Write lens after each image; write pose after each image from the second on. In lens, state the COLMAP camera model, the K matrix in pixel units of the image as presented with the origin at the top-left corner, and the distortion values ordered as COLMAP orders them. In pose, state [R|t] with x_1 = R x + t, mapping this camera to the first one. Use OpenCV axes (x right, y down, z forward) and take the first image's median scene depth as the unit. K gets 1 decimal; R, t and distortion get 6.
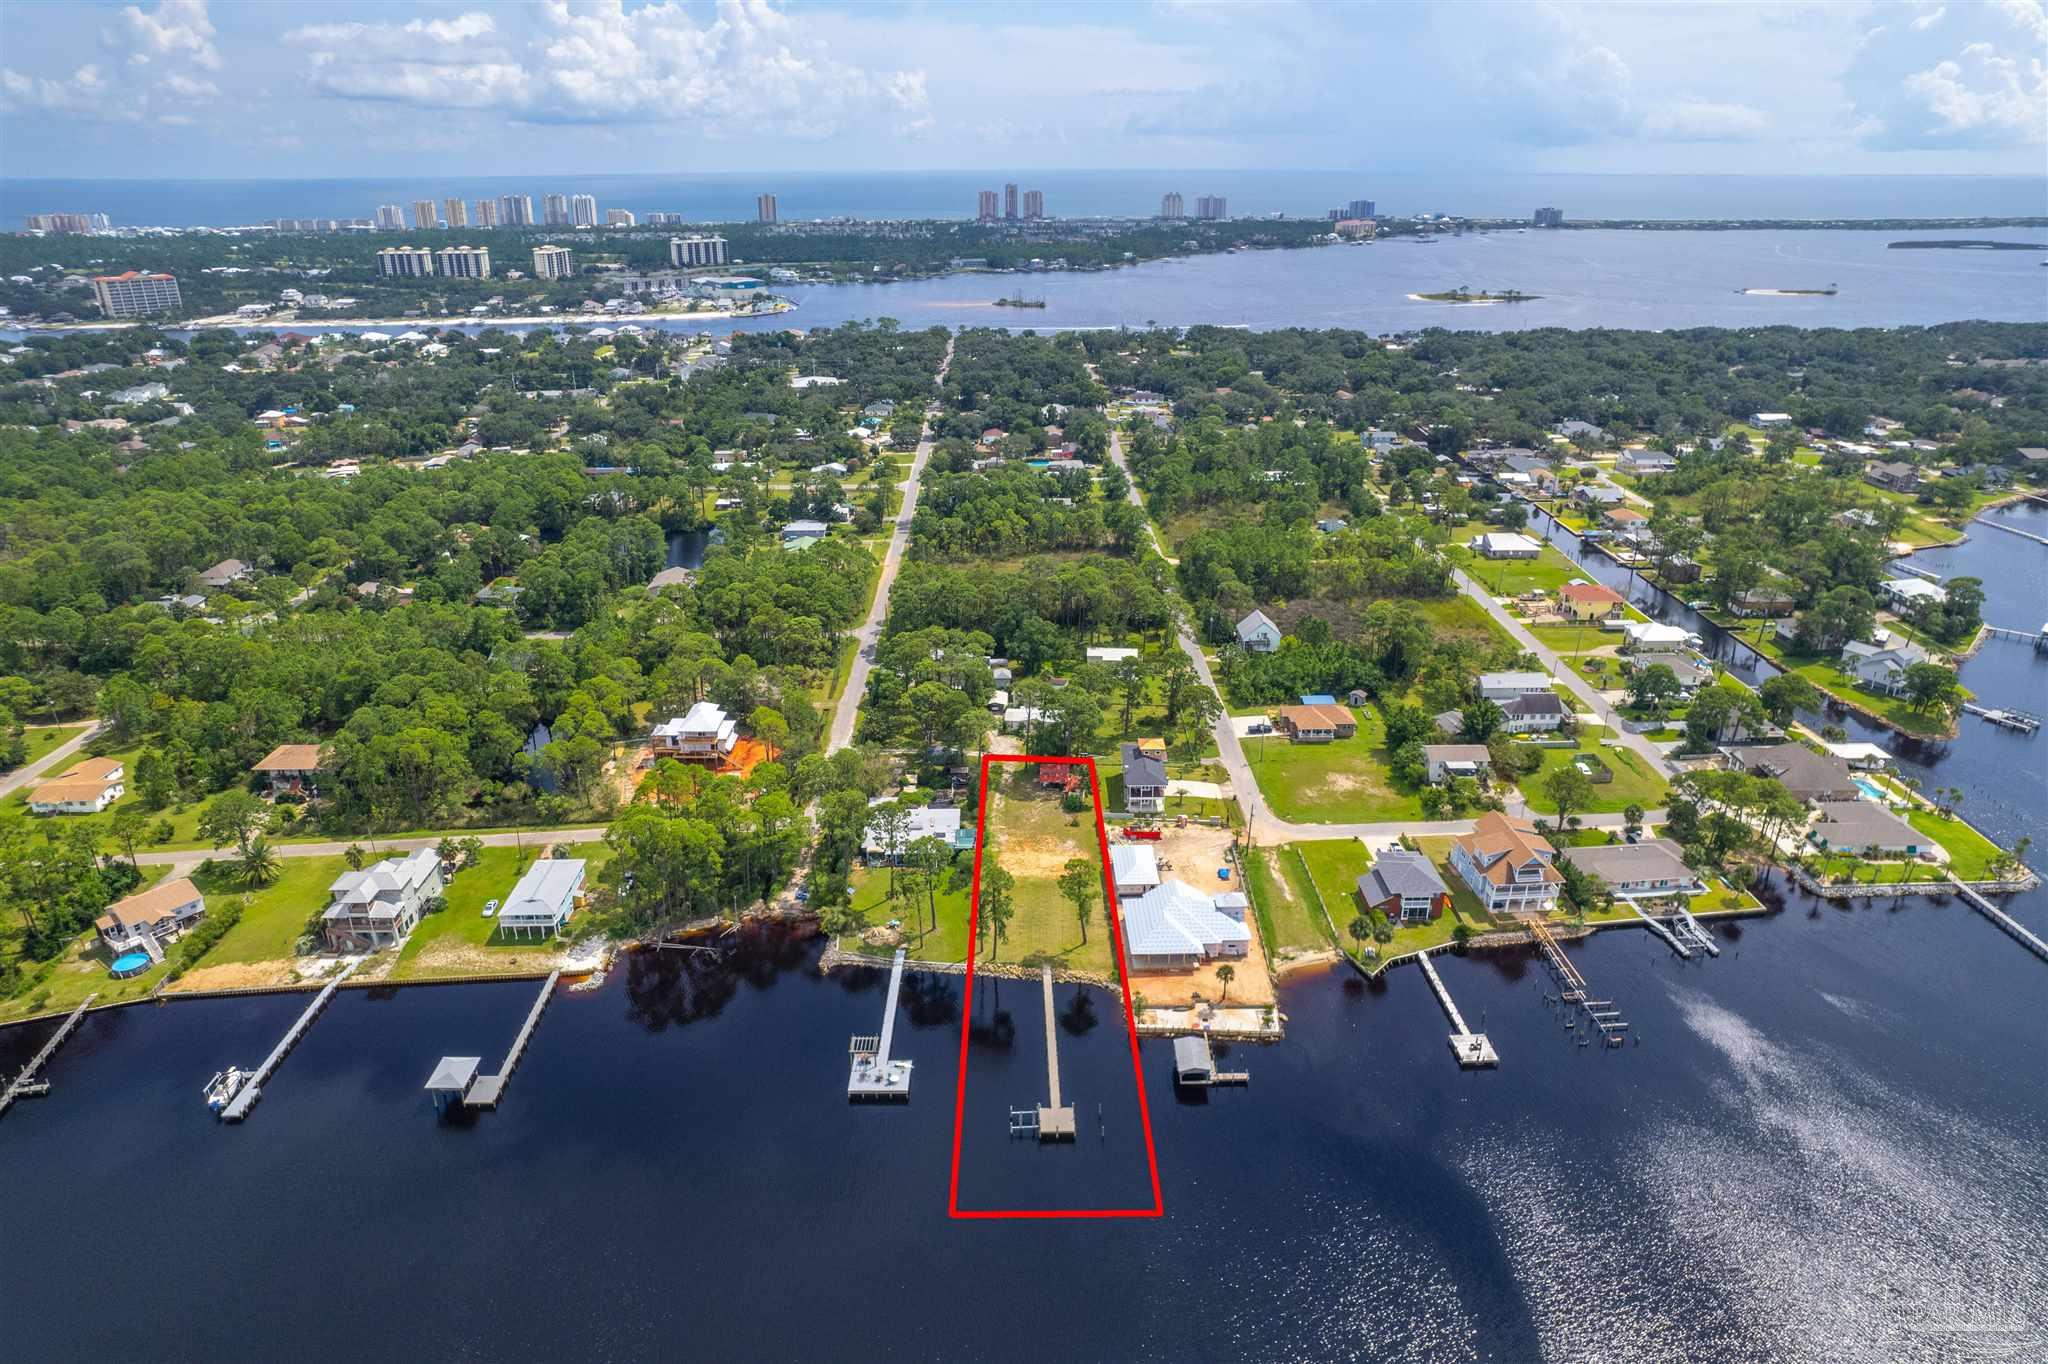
lens RADIAL K [[1305.1, 0, 1033.5], [0, 1305.1, 691.1], [0, 0, 1]] dist [-0.073809, 0.058357]
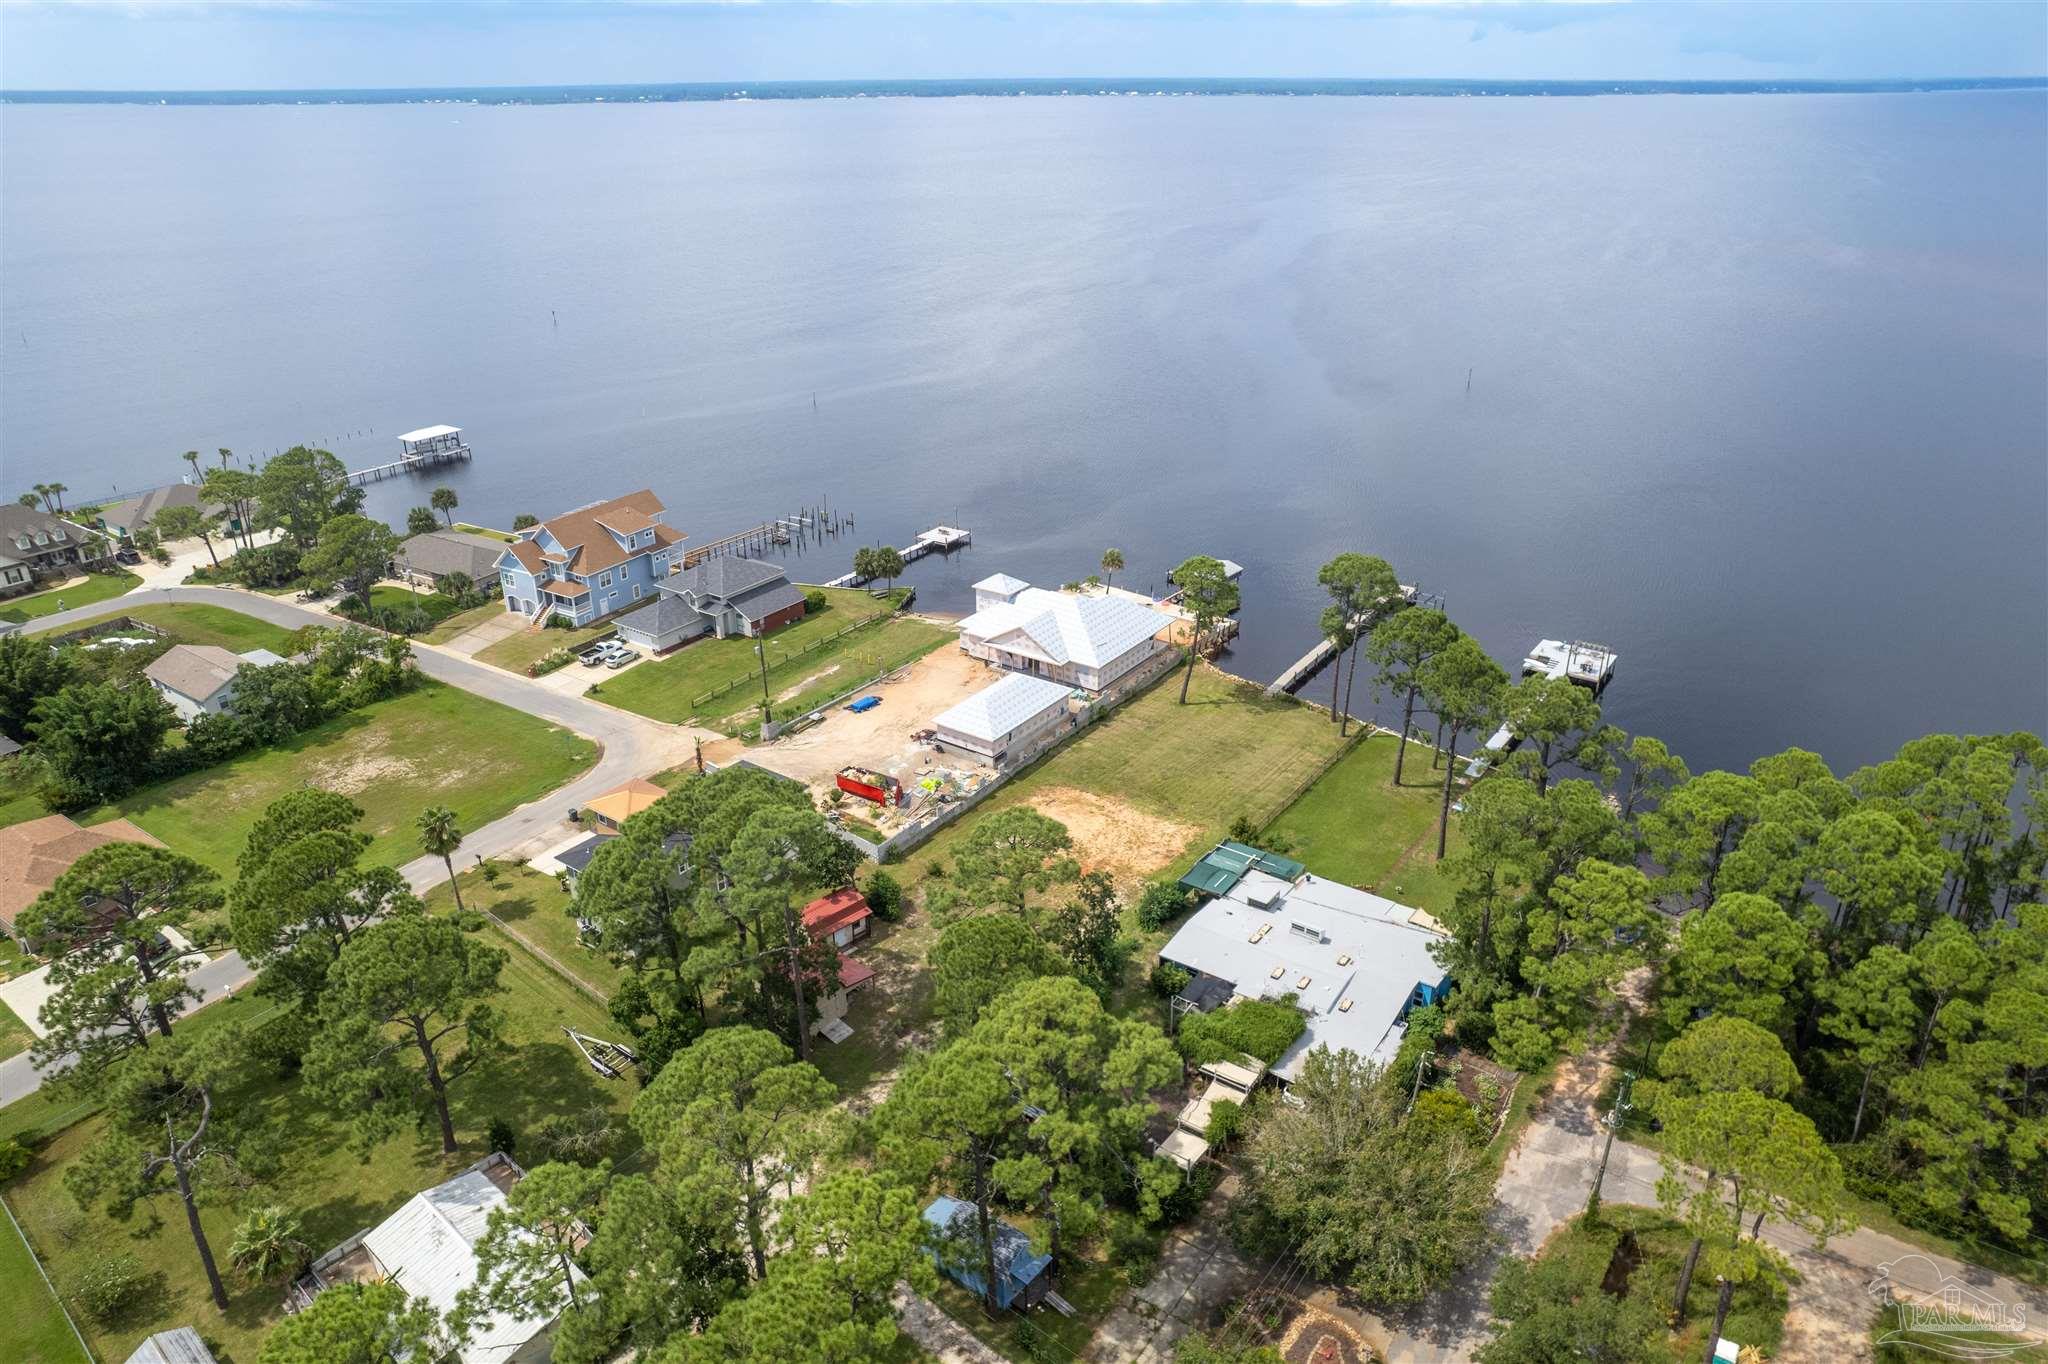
lens RADIAL K [[1343.5, 0, 1029.0], [0, 1343.5, 686.0], [0, 0, 1]] dist [-0.081896, 0.069765]
pose [[-0.807875, -0.240863, 0.537887, -0.220852], [0.230143, 0.711278, 0.664167, -0.233078], [-0.542560, 0.660356, -0.519191, 1.211557]]
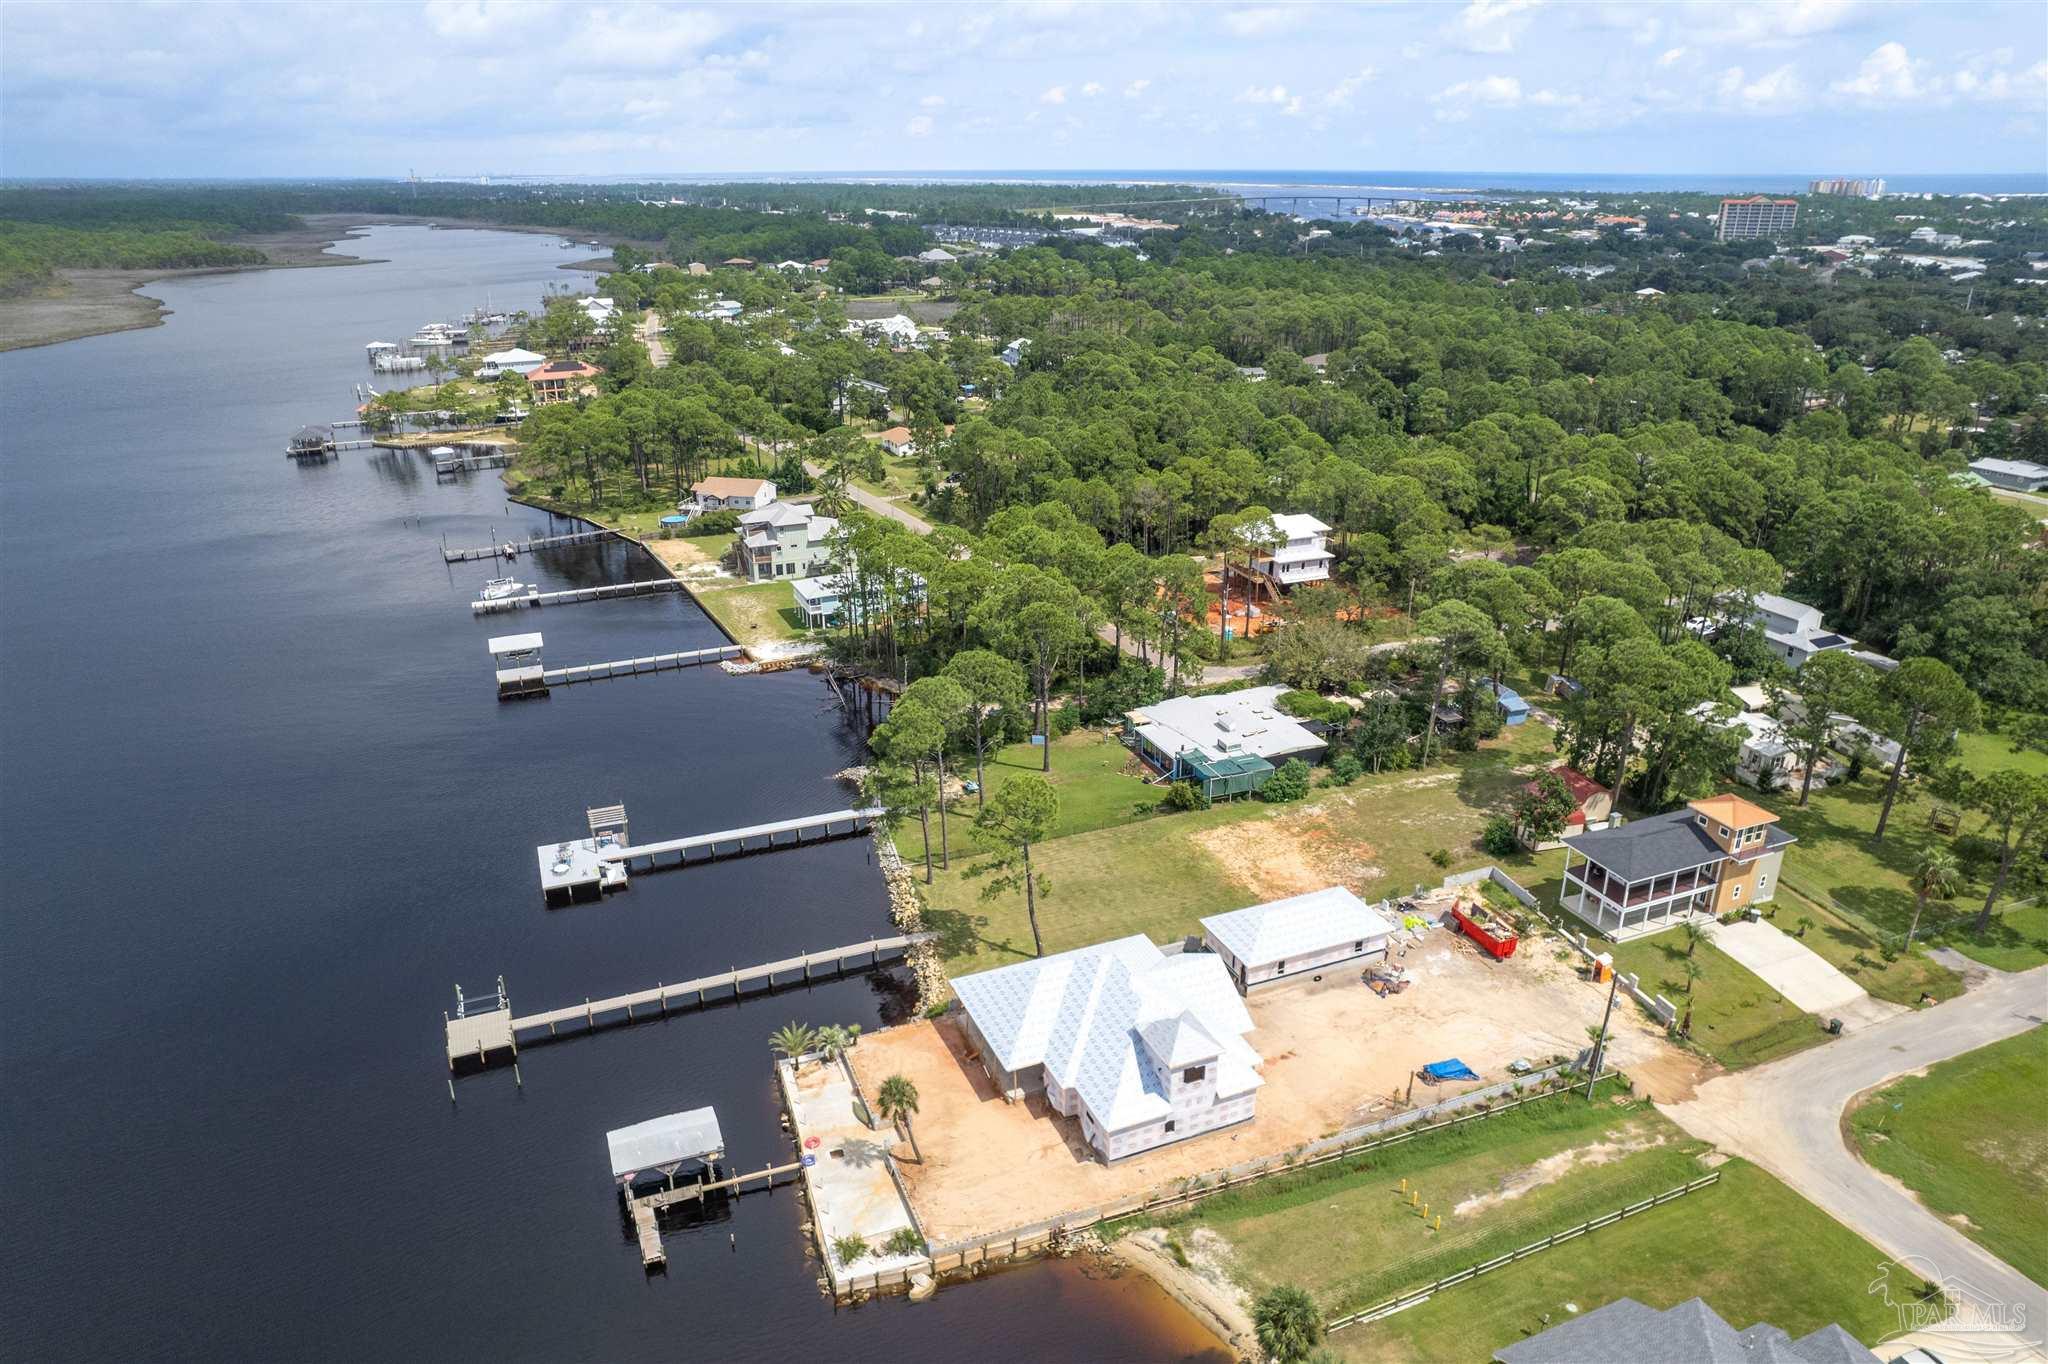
lens RADIAL K [[1343.5, 0, 1029.0], [0, 1343.5, 686.0], [0, 0, 1]] dist [-0.081896, 0.069765]
pose [[0.366265, 0.340473, -0.865984, 0.393864], [-0.350172, 0.912674, 0.210726, -0.007442], [0.862108, 0.226062, 0.453505, 0.651308]]
